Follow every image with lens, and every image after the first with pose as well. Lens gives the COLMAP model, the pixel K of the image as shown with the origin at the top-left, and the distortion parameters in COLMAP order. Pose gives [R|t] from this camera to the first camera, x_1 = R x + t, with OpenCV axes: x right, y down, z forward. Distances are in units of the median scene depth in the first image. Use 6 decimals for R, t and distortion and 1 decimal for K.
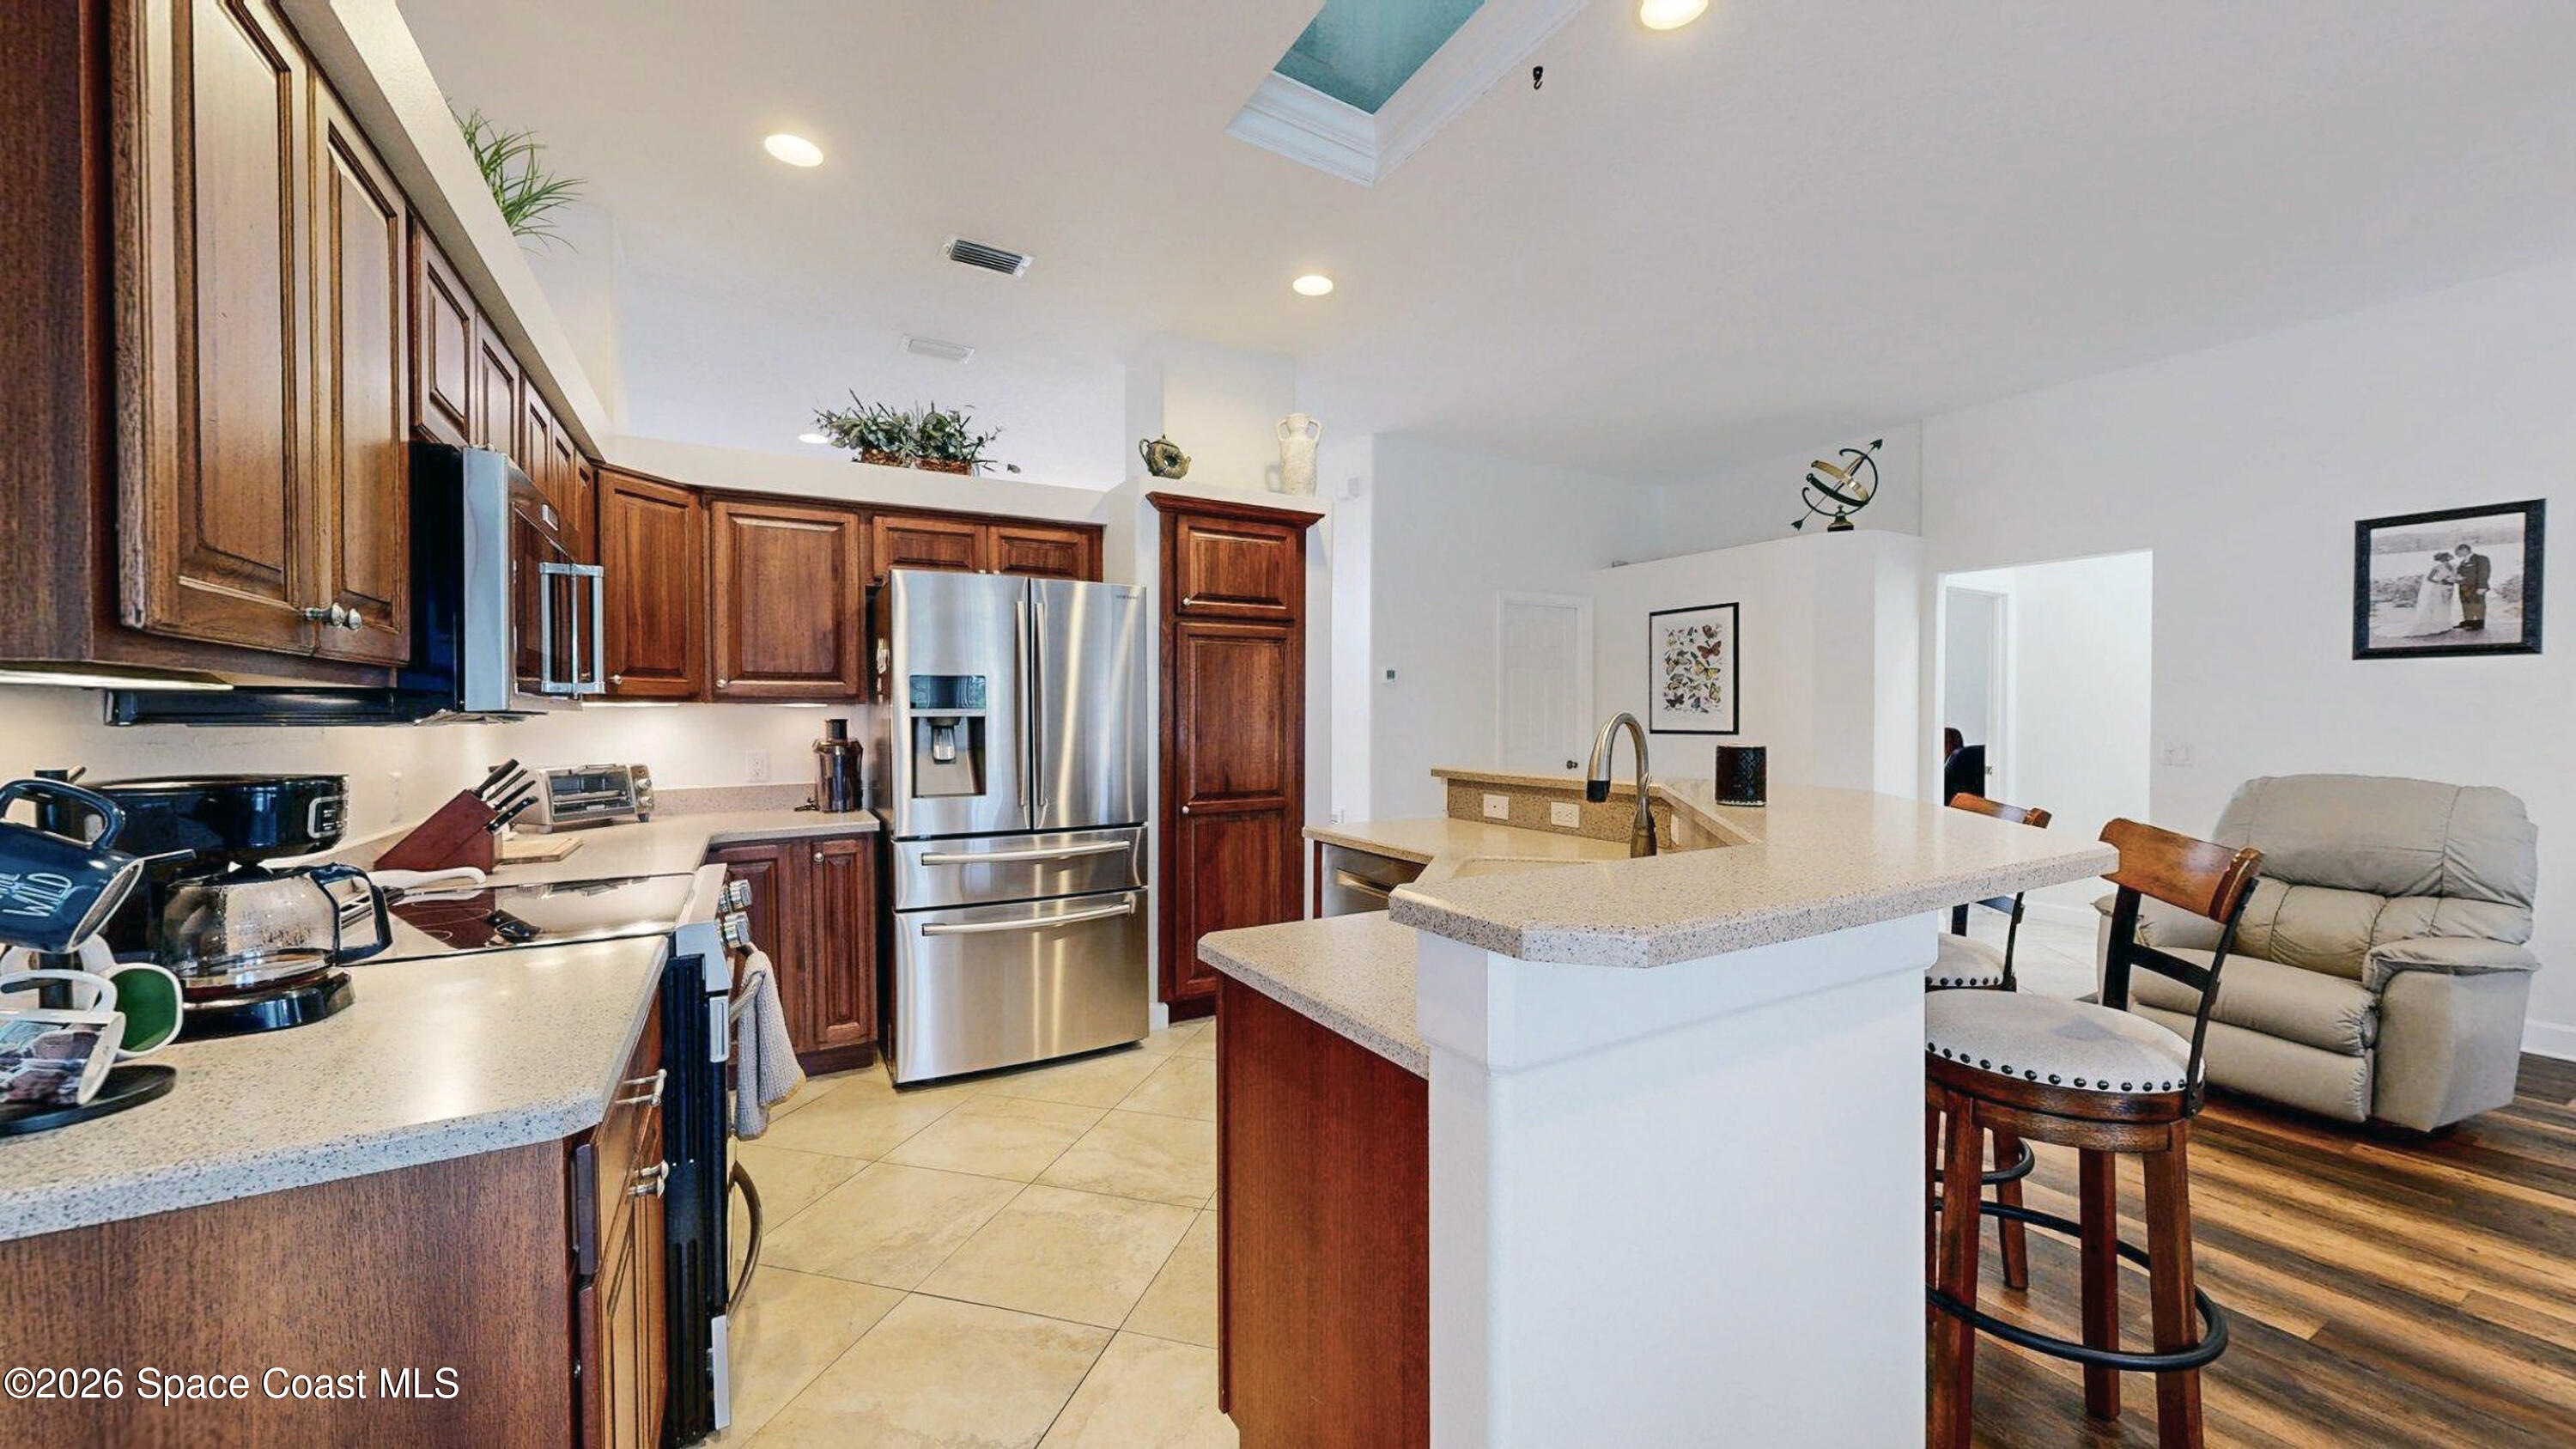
lens RADIAL K [[945.7, 0, 1286.0], [0, 945.7, 726.6], [0, 0, 1]] dist [0.000259, 0.000499]
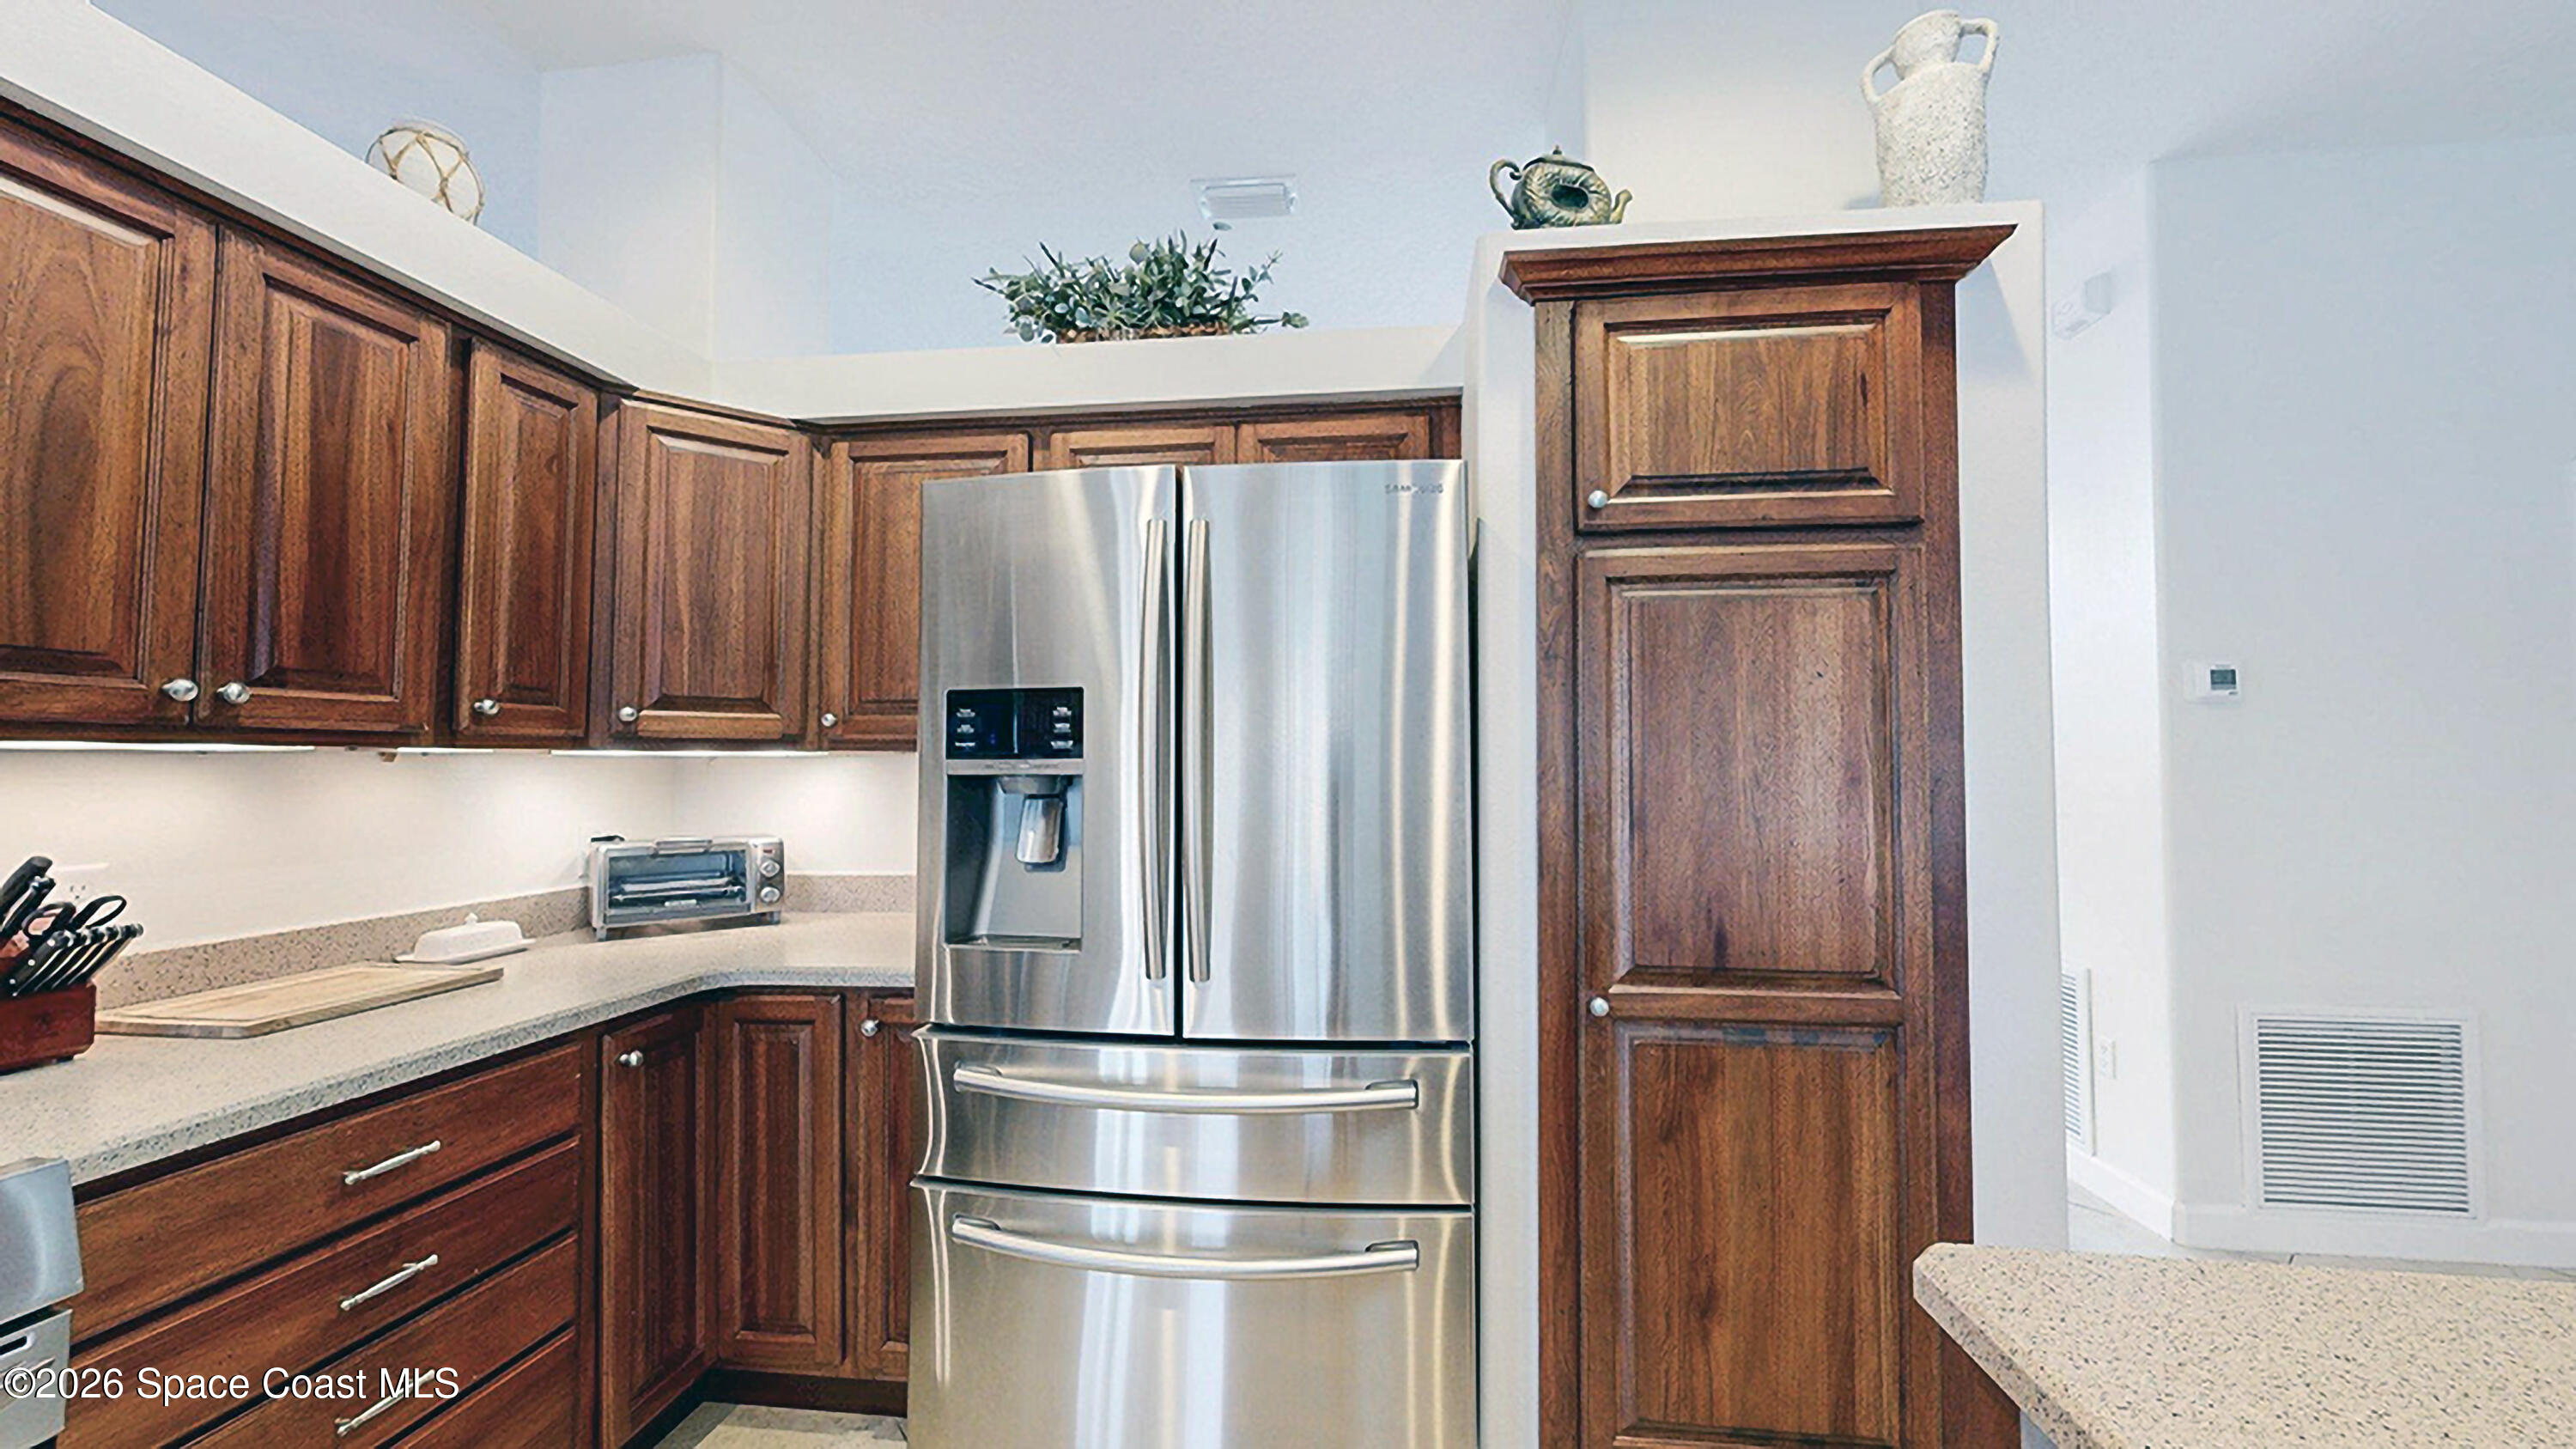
lens RADIAL K [[945.7, 0, 1286.0], [0, 945.7, 726.6], [0, 0, 1]] dist [0.000259, 0.000499]
pose [[0.806112, -0.023348, -0.591303, 0.027947], [-0.009012, 0.998621, -0.051717, -0.009236], [0.591695, 0.047019, 0.804790, 0.591350]]
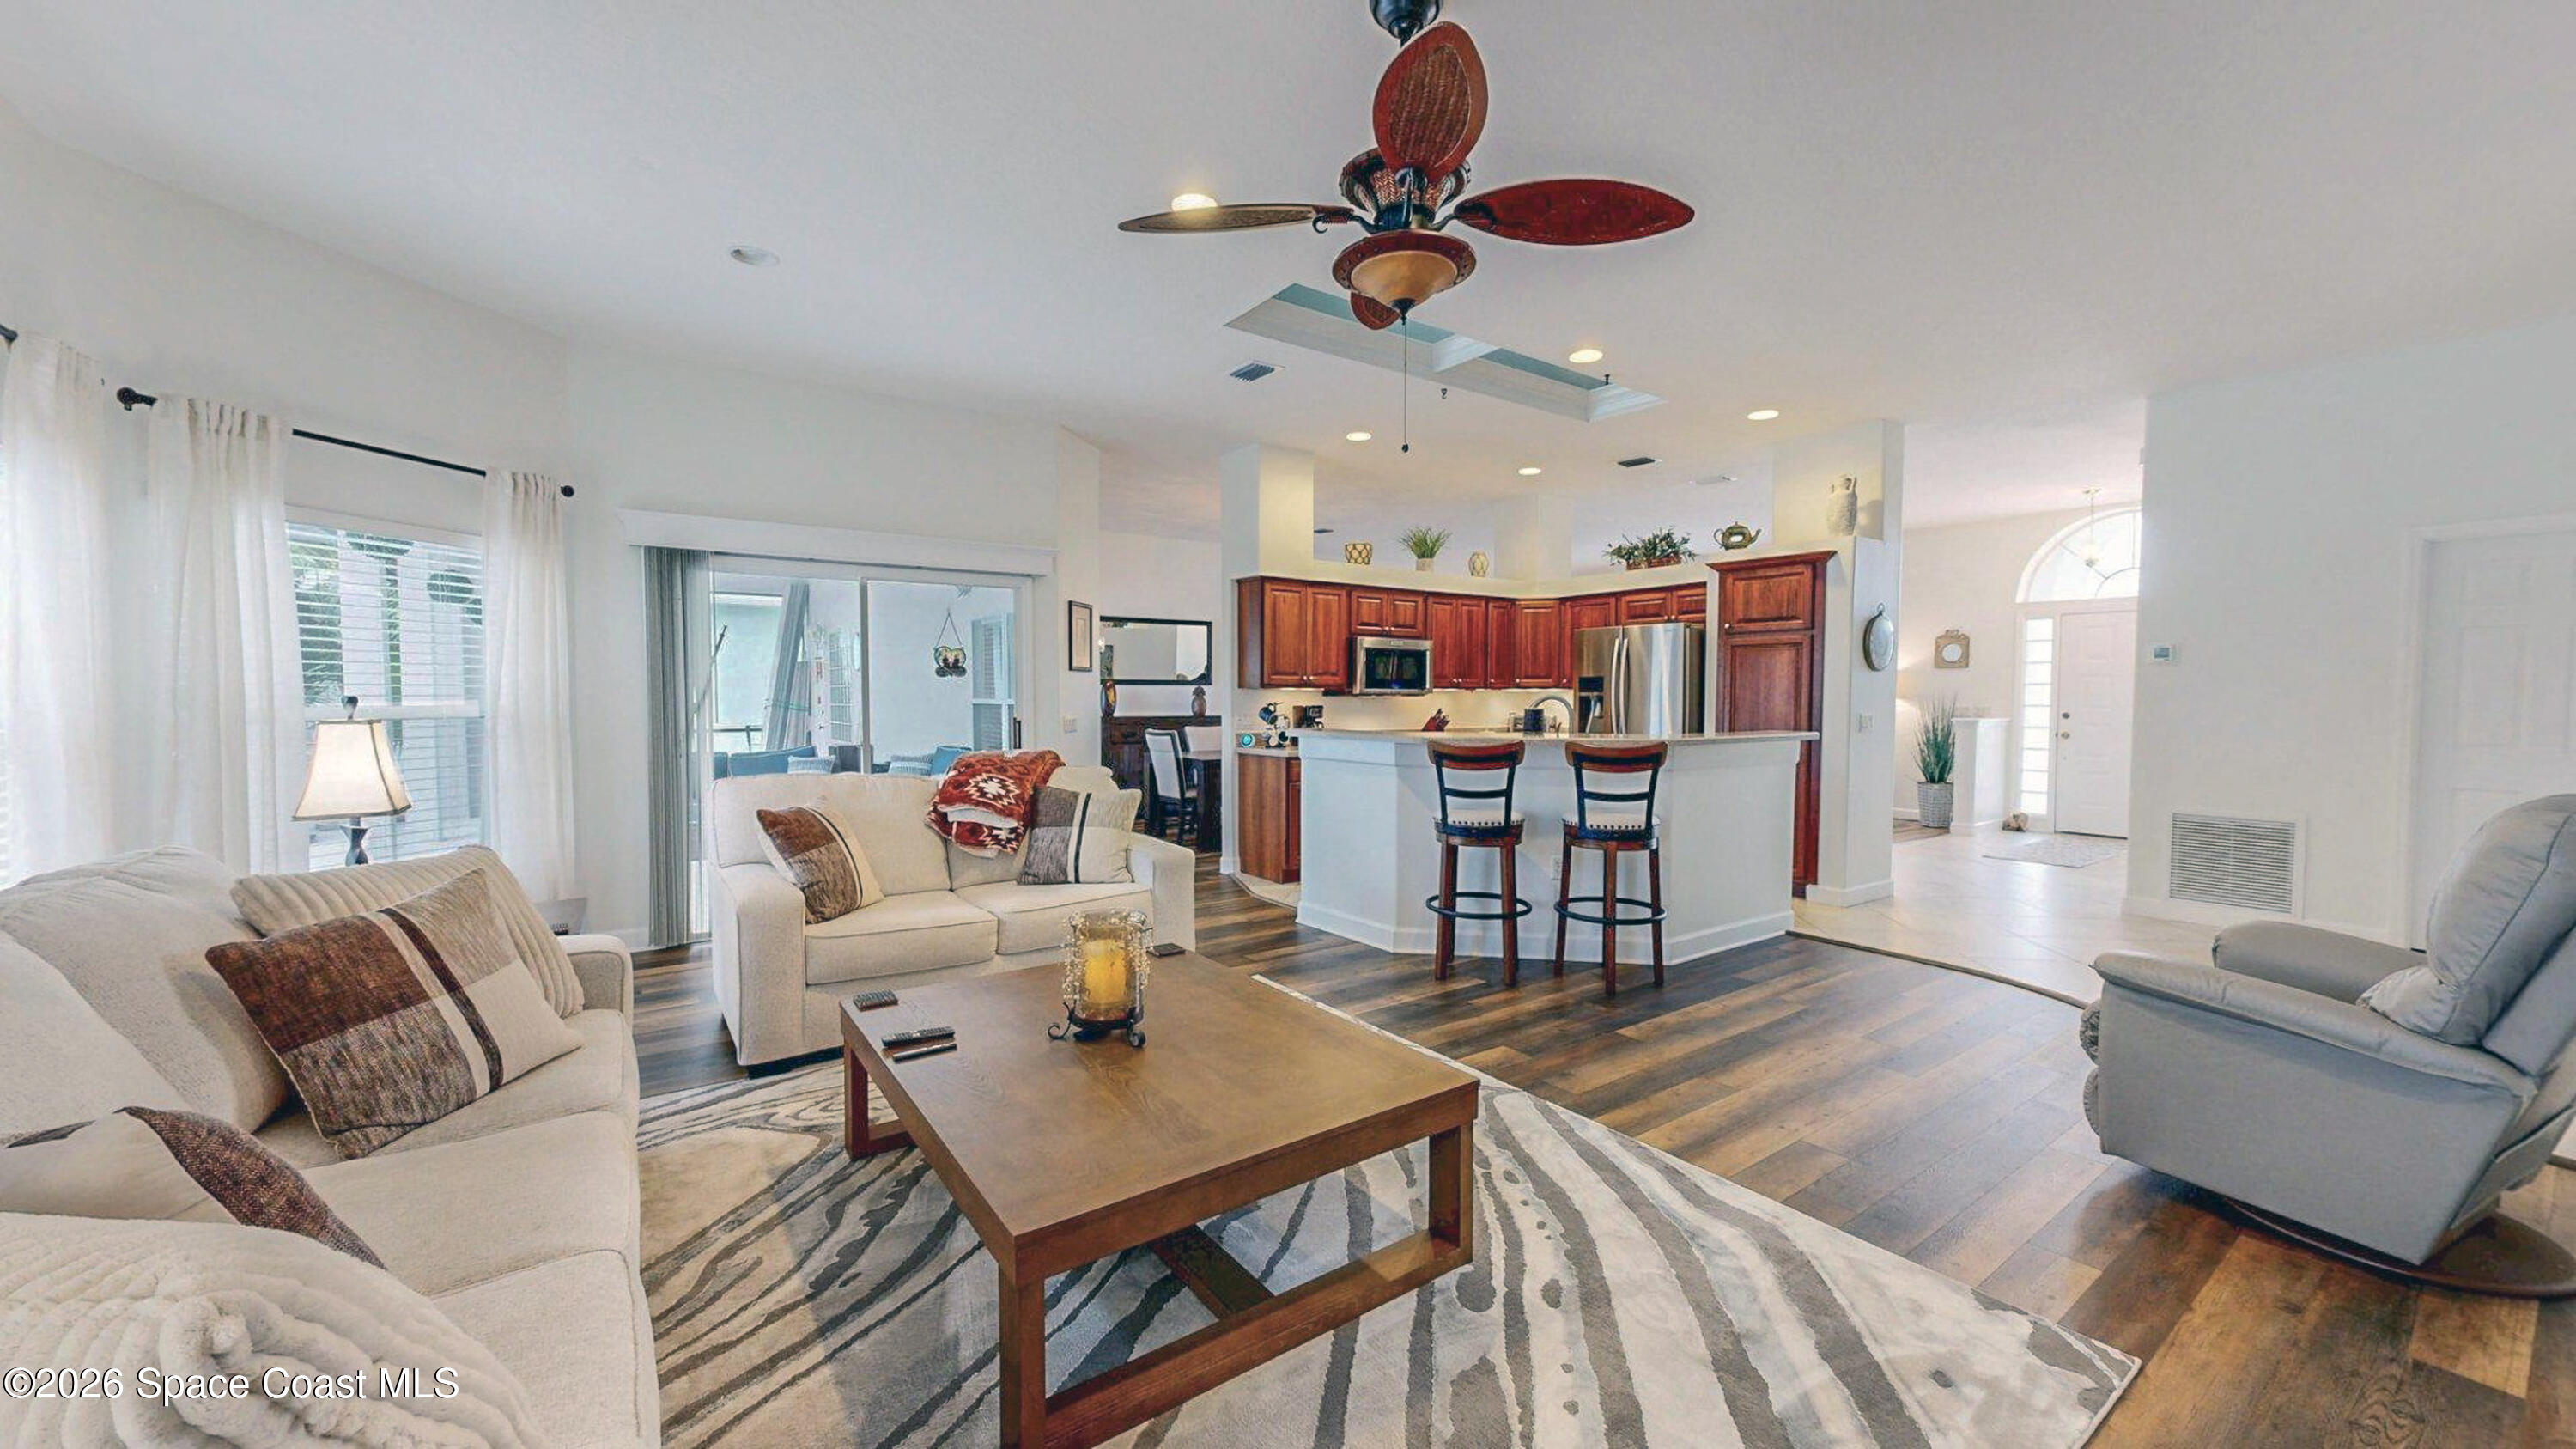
lens RADIAL K [[941.5, 0, 1291.8], [0, 941.5, 728.0], [0, 0, 1]] dist [-0.000734, 0.000231]
pose [[0.103595, 0.038359, -0.993880, 1.447774], [-0.016872, 0.999180, 0.036805, -0.003259], [0.994476, 0.012956, 0.104157, 0.084810]]
